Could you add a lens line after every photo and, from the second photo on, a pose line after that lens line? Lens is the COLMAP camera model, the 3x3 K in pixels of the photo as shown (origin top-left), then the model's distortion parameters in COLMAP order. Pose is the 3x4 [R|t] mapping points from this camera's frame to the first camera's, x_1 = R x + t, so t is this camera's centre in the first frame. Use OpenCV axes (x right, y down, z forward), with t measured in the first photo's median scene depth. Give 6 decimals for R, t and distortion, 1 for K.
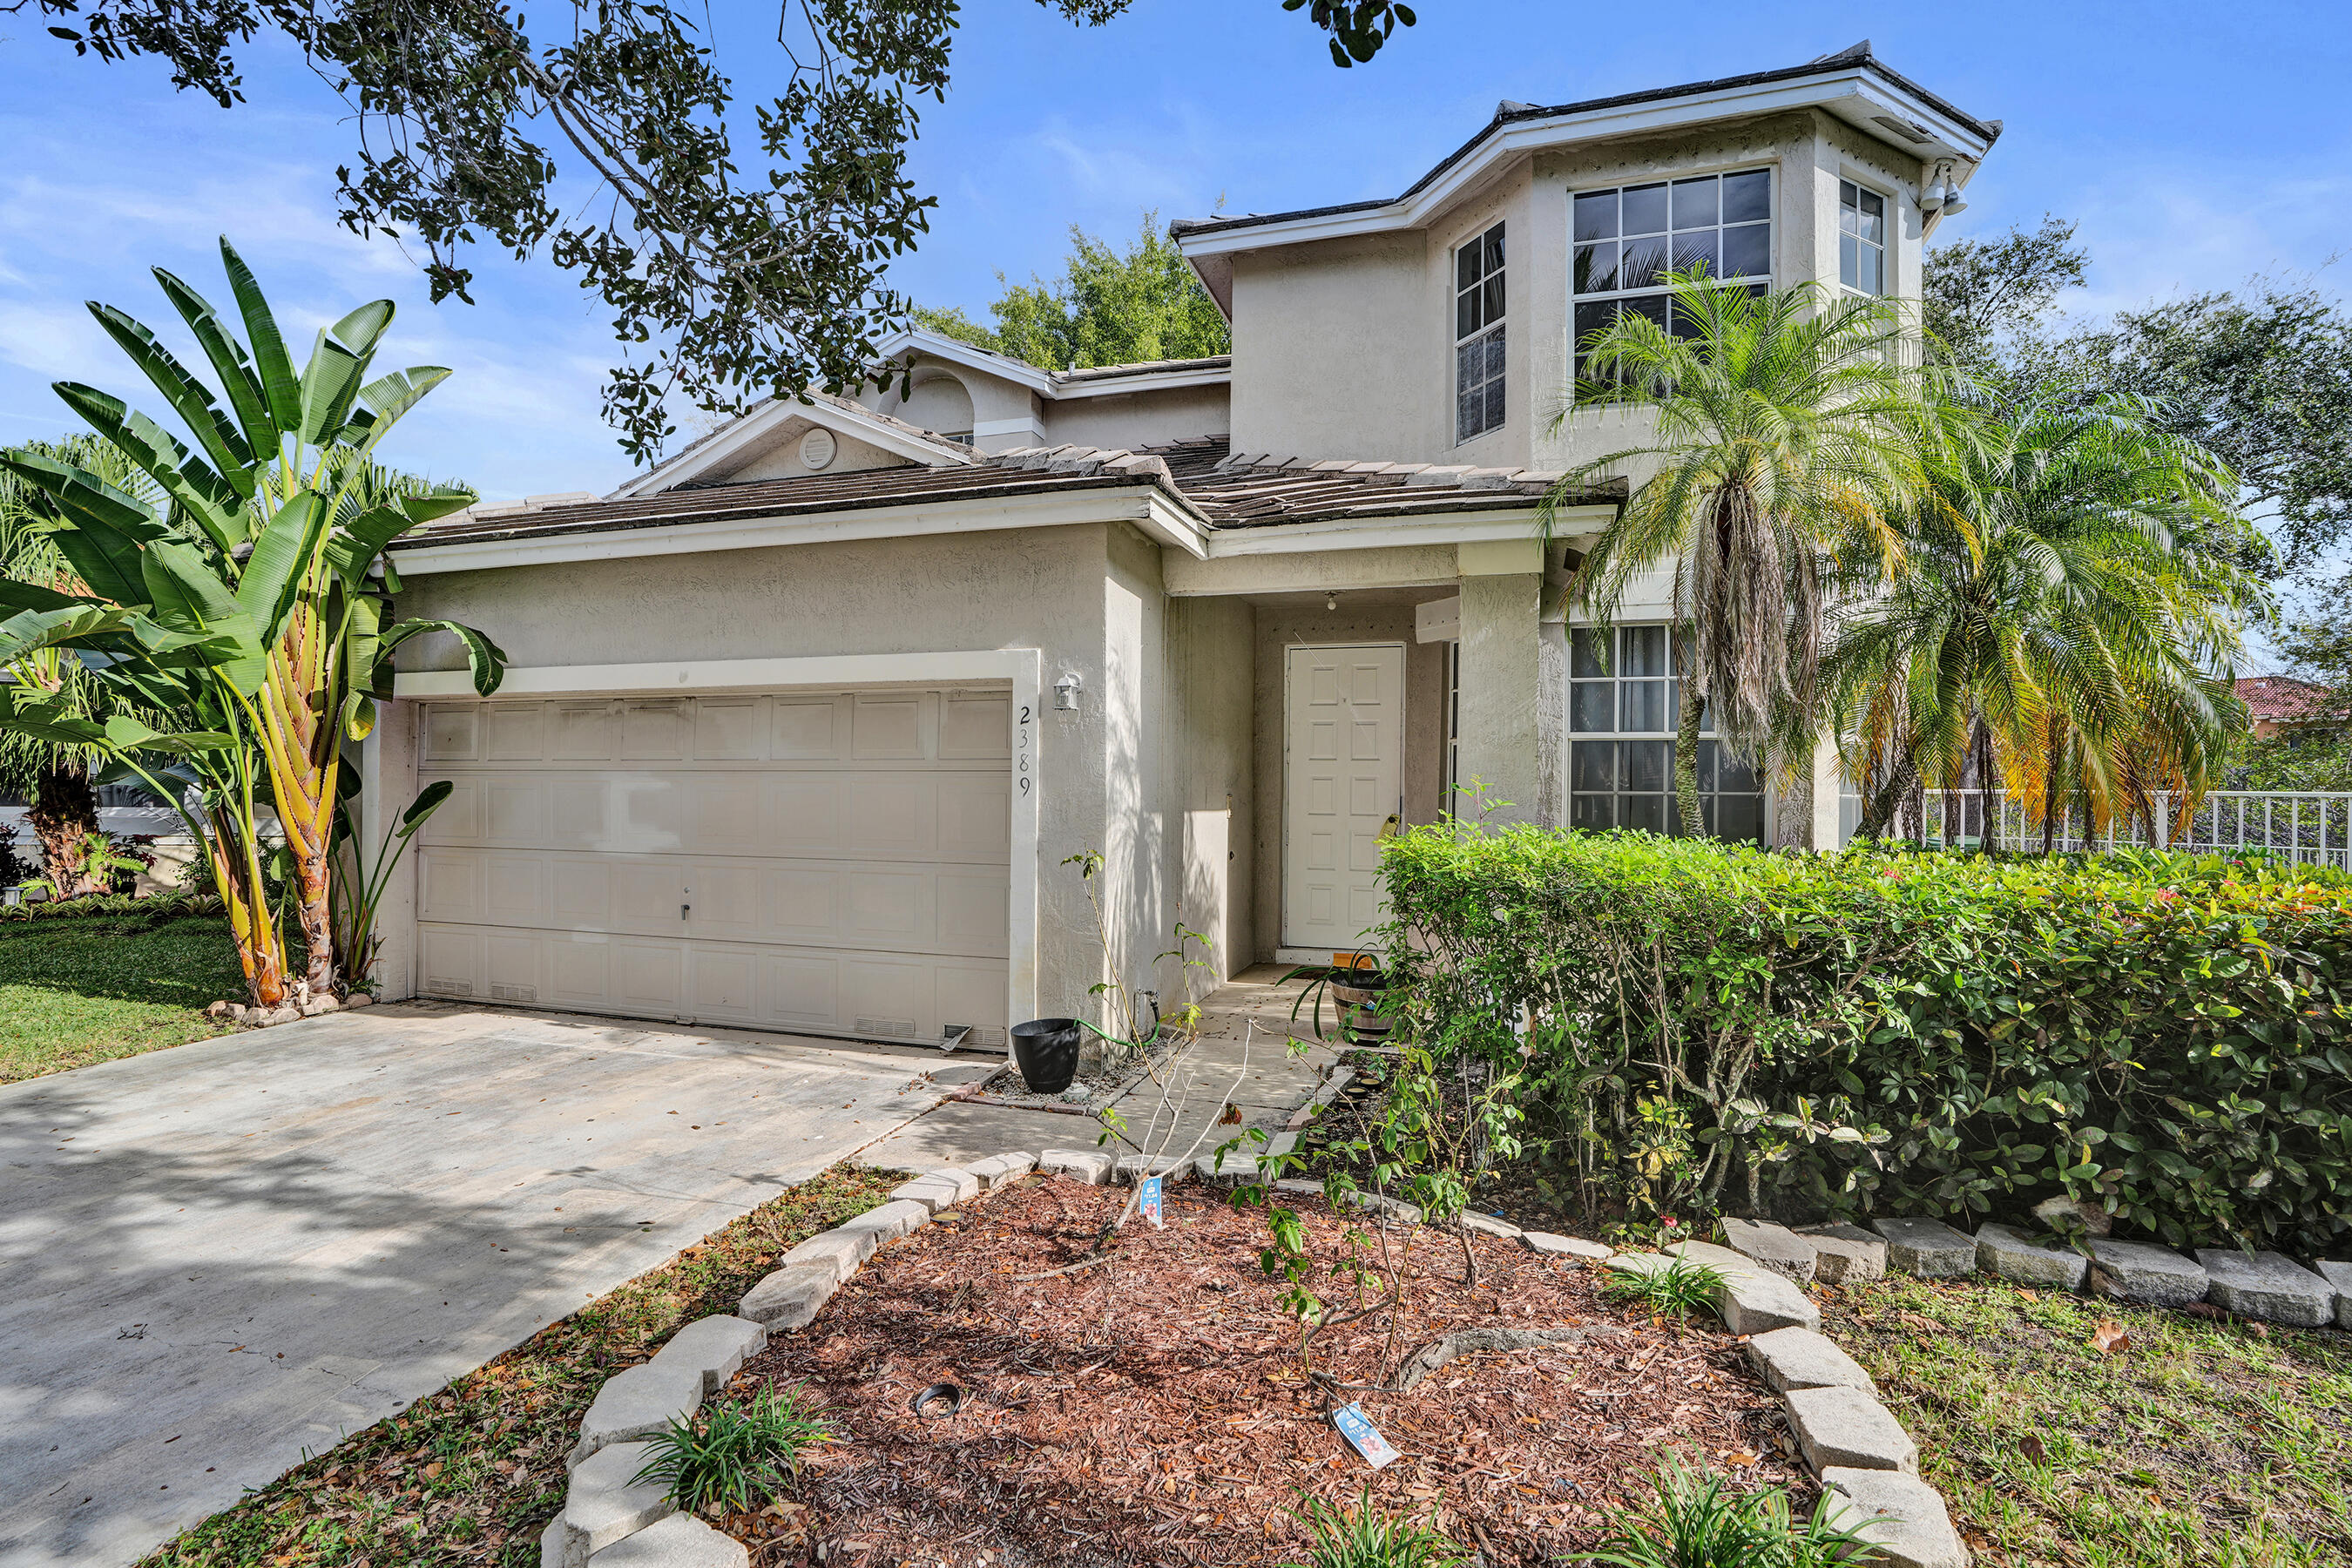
lens RADIAL K [[1093.3, 0, 1170.4], [0, 1093.3, 845.5], [0, 0, 1]] dist [0.008050, 0.000419]
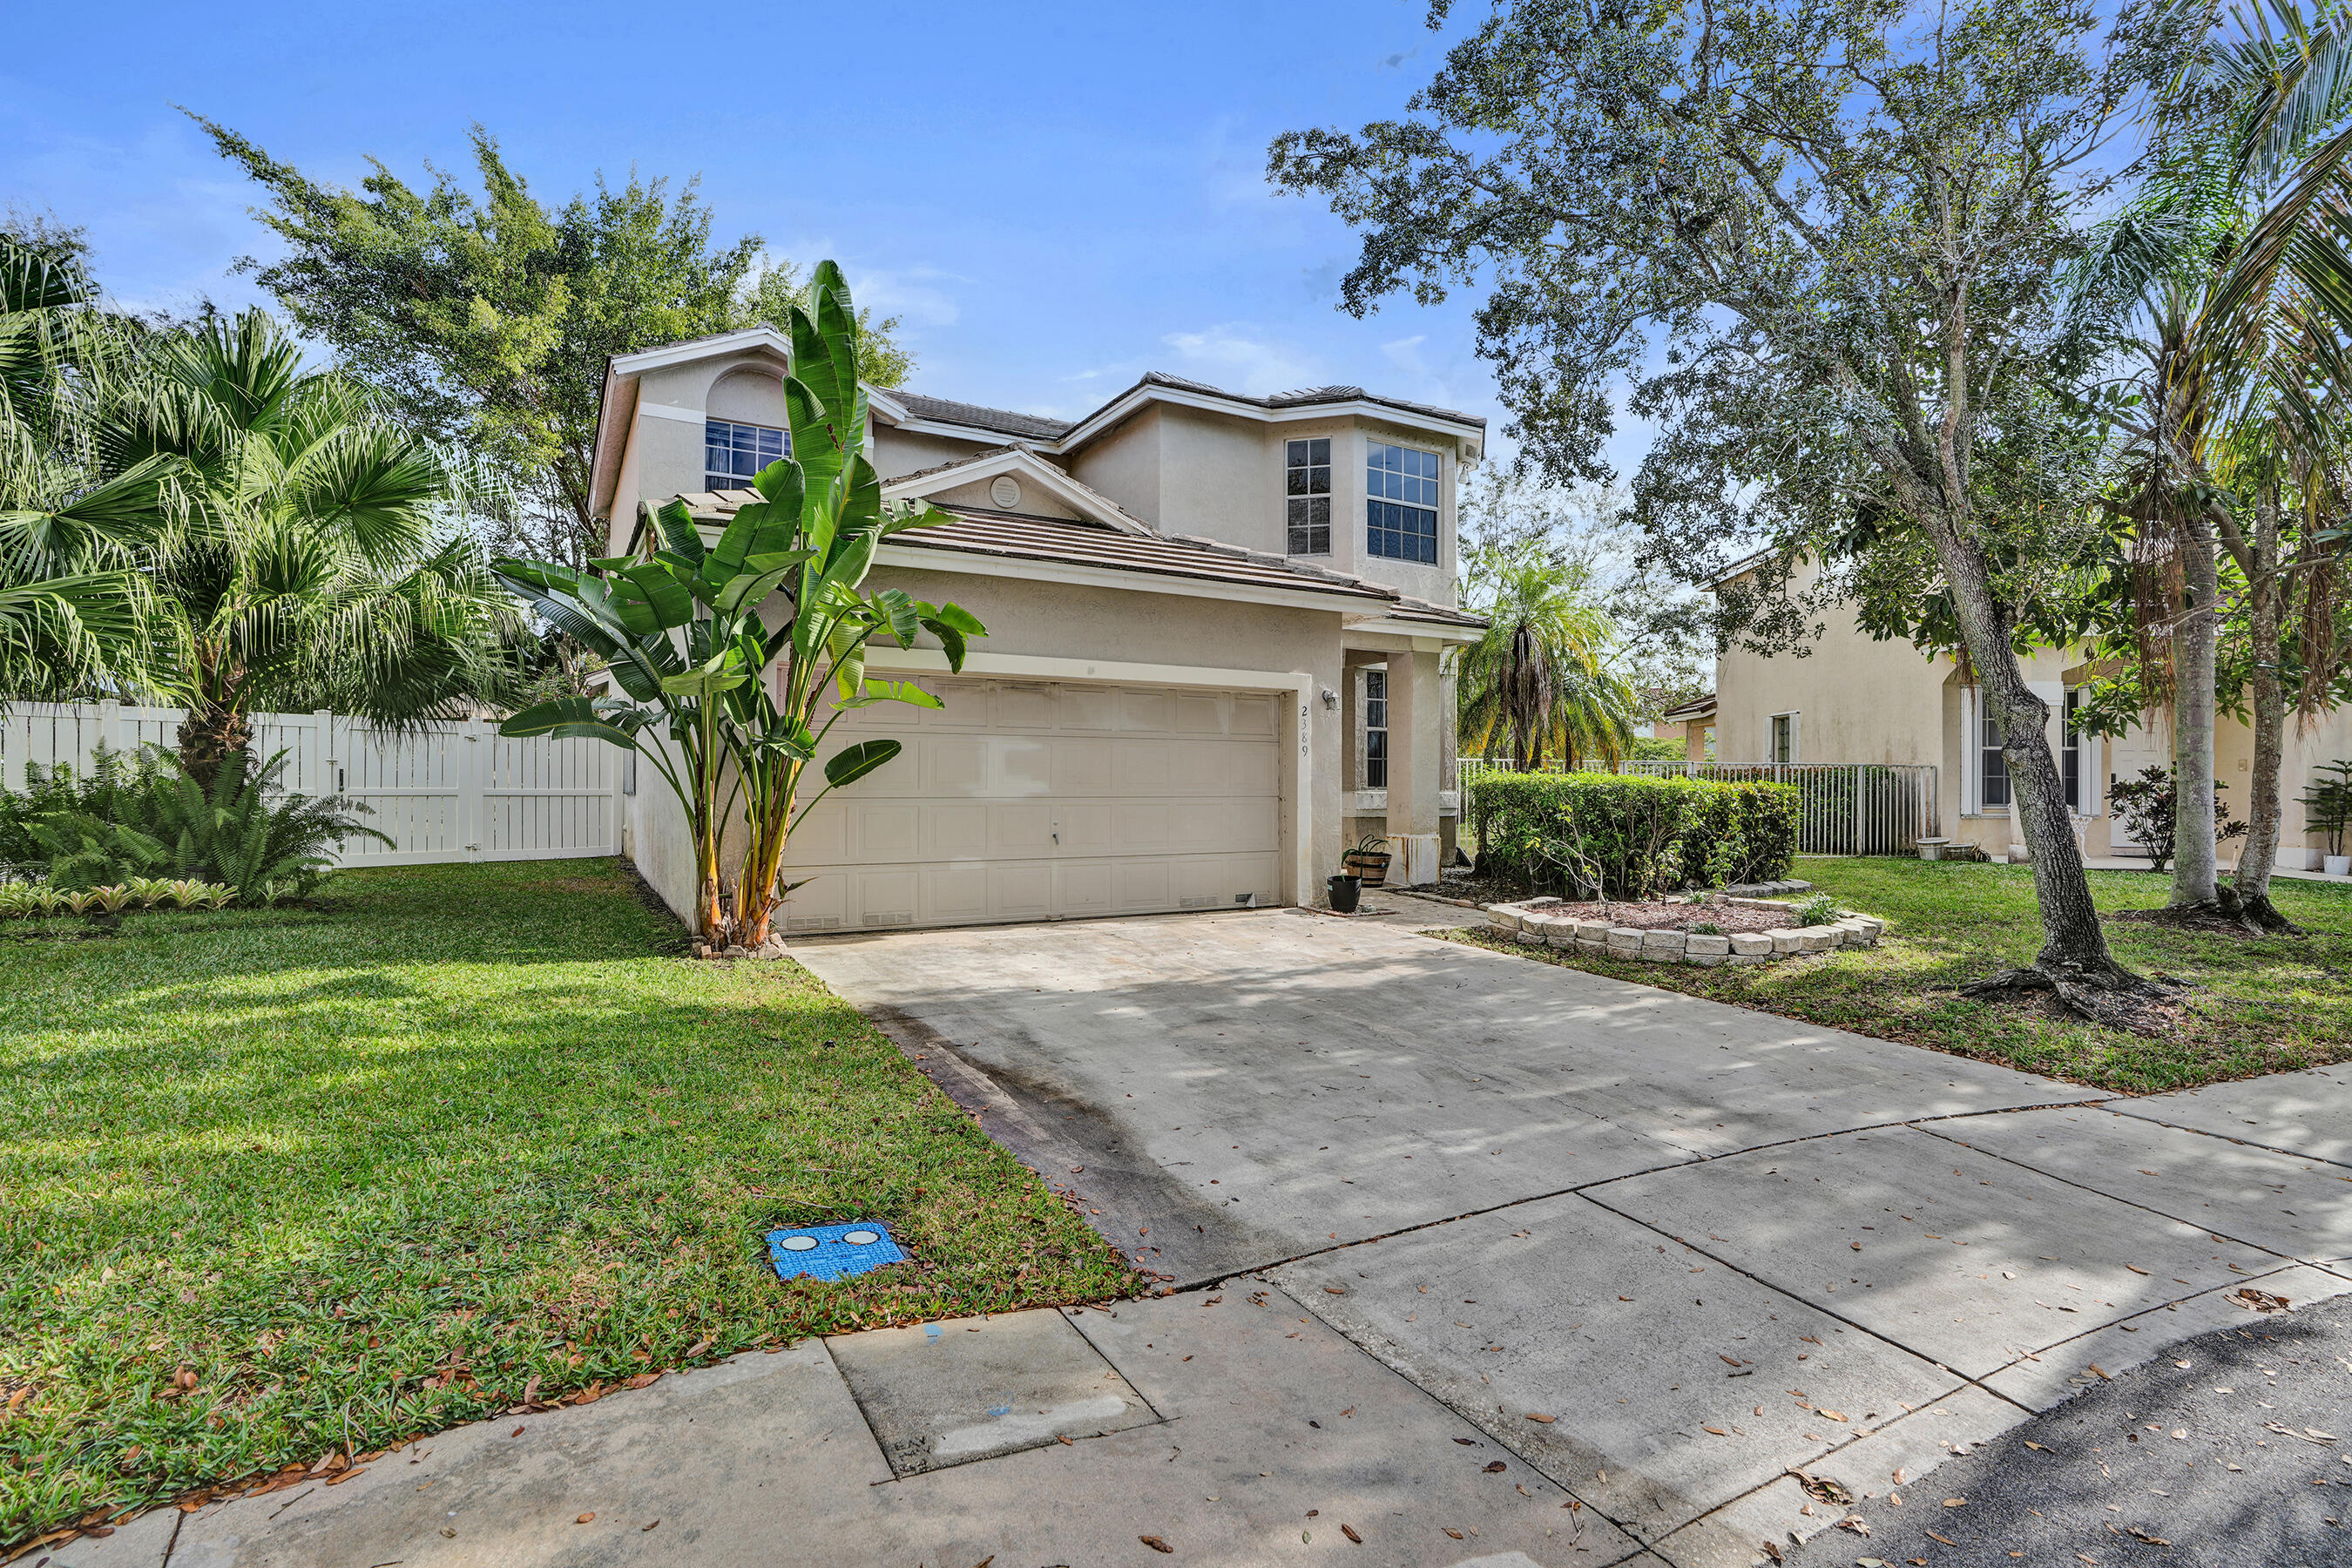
lens RADIAL K [[1062.9, 0, 1188.4], [0, 1062.9, 791.5], [0, 0, 1]] dist [-0.002175, -0.000284]
pose [[0.673081, -0.018406, 0.739340, -1.363837], [0.023027, 0.999727, 0.003925, -0.000735], [-0.739210, 0.014383, 0.673321, -0.017217]]
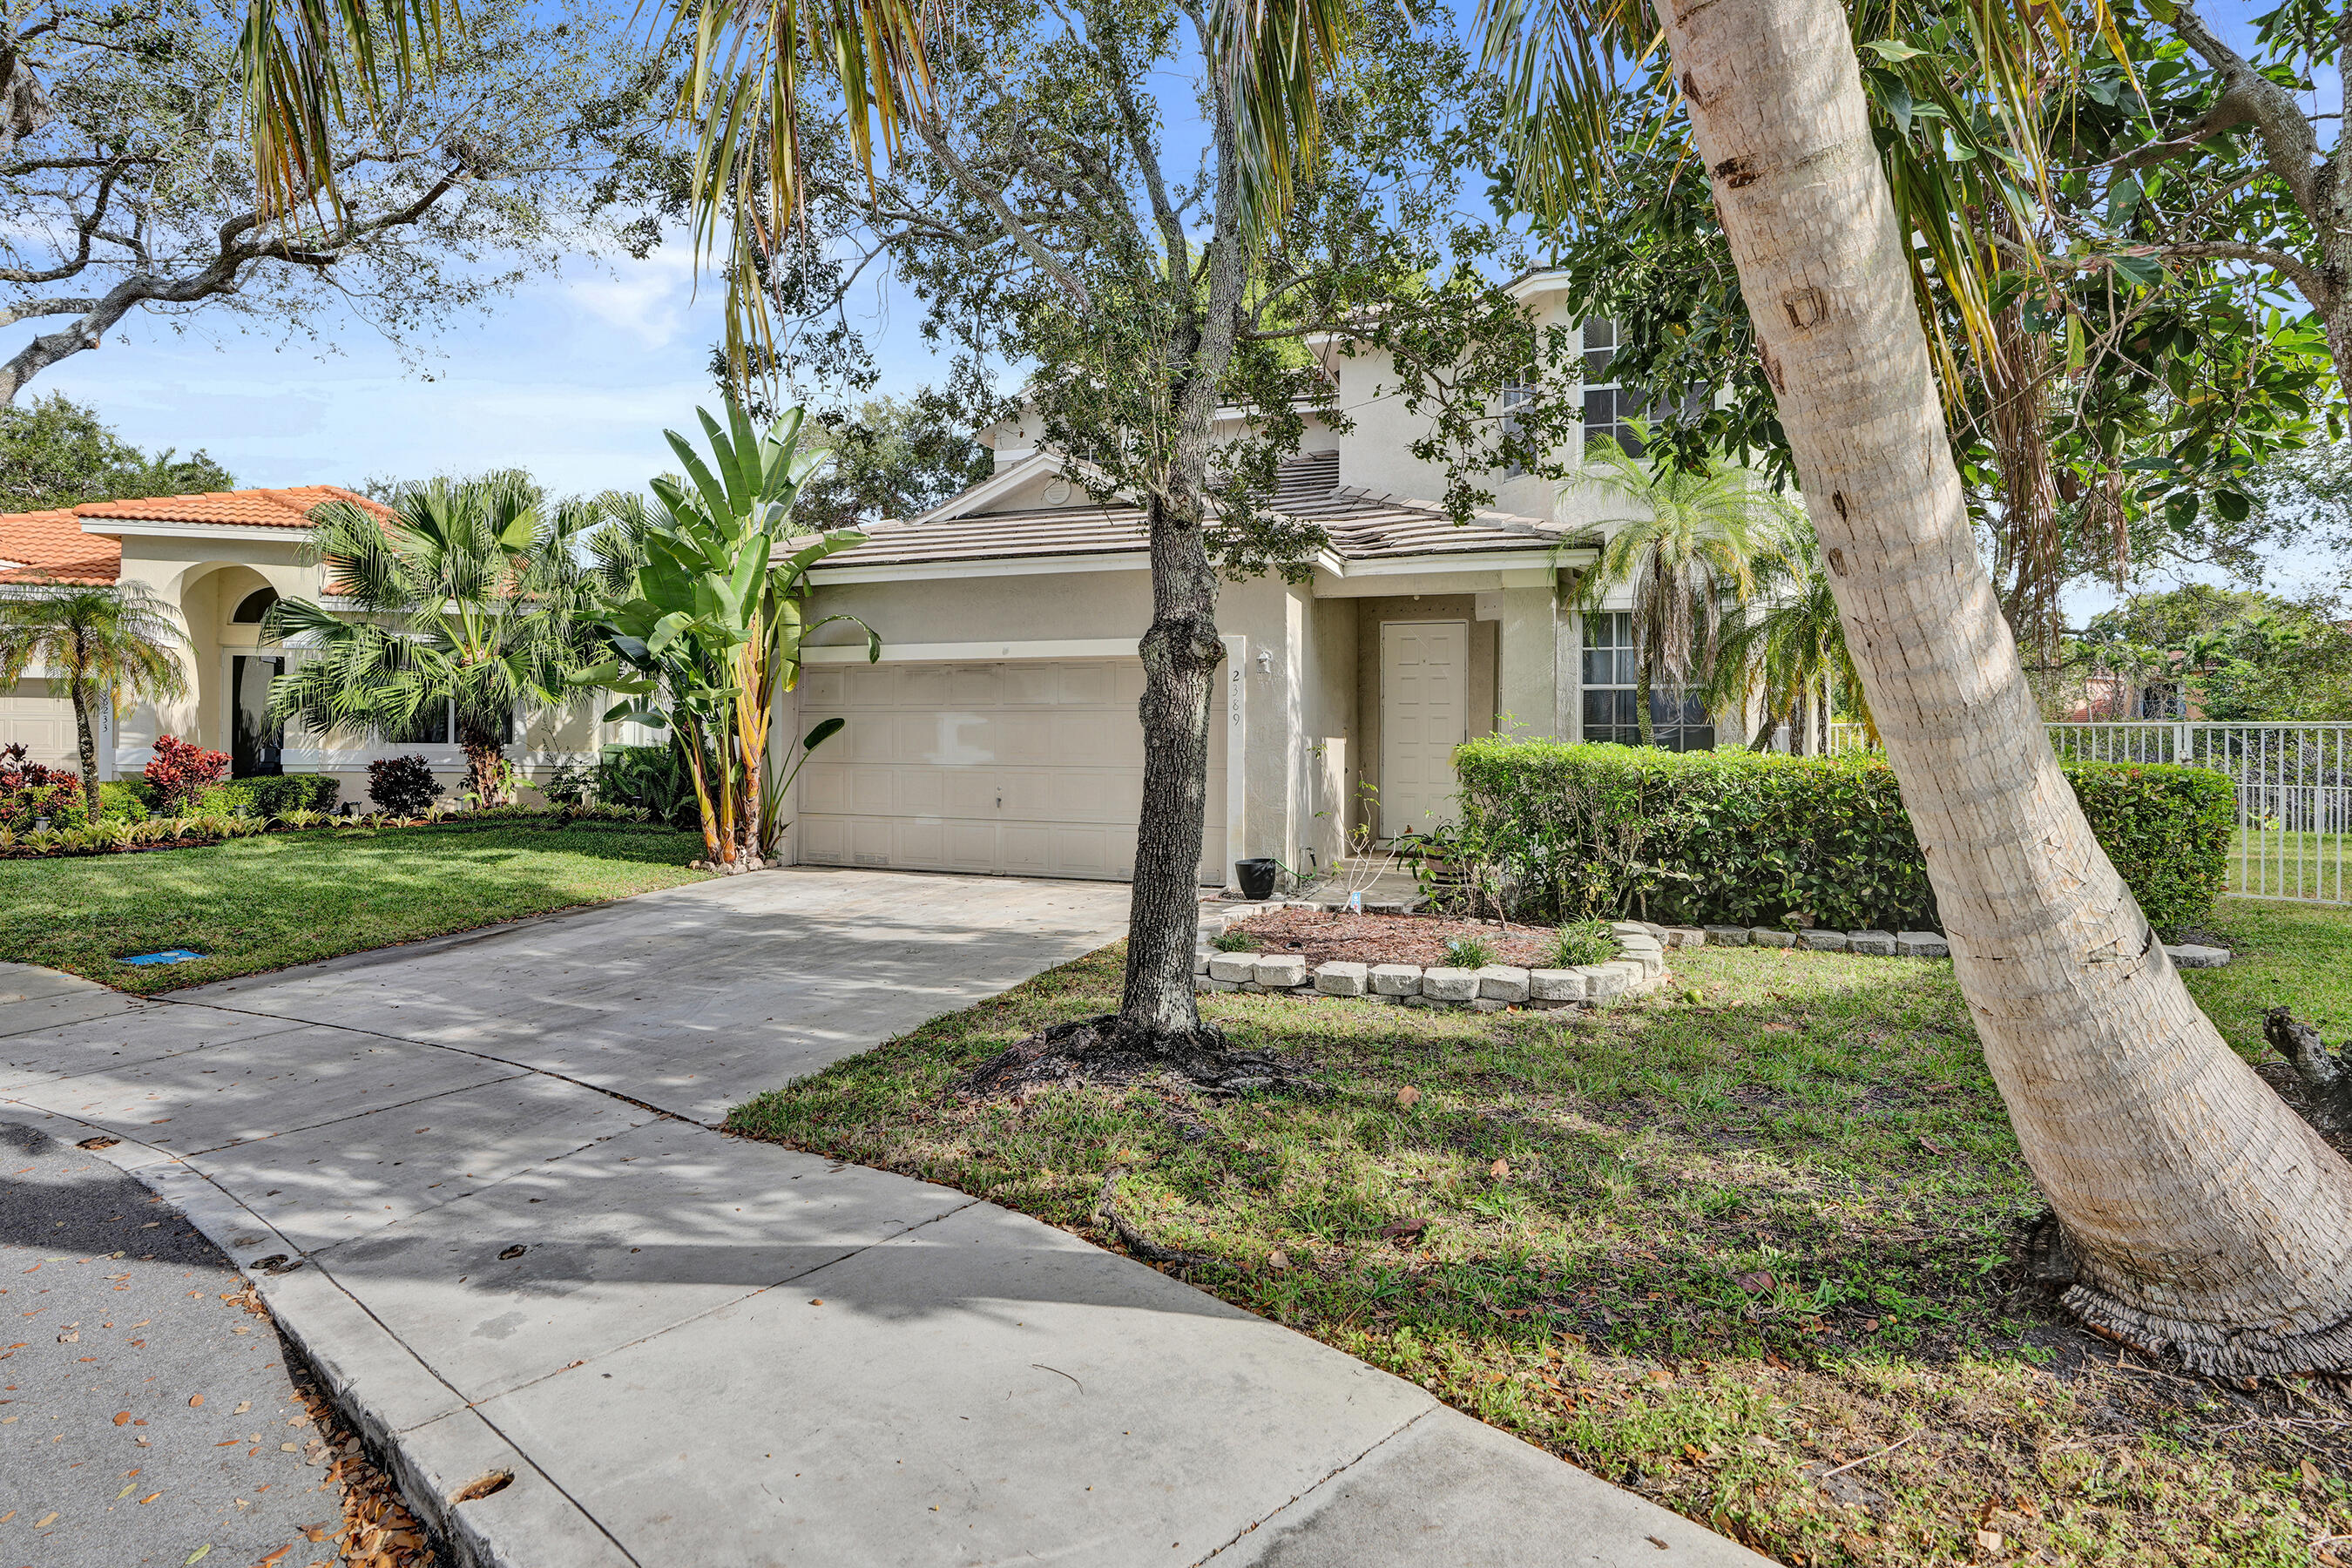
lens RADIAL K [[1076.1, 0, 1189.5], [0, 1076.1, 762.1], [0, 0, 1]] dist [0.002354, 0.000295]
pose [[0.999267, 0.000754, -0.038285, -0.119276], [-0.001828, 0.999605, -0.028050, 0.046915], [0.038249, 0.028100, 0.998873, -0.519768]]
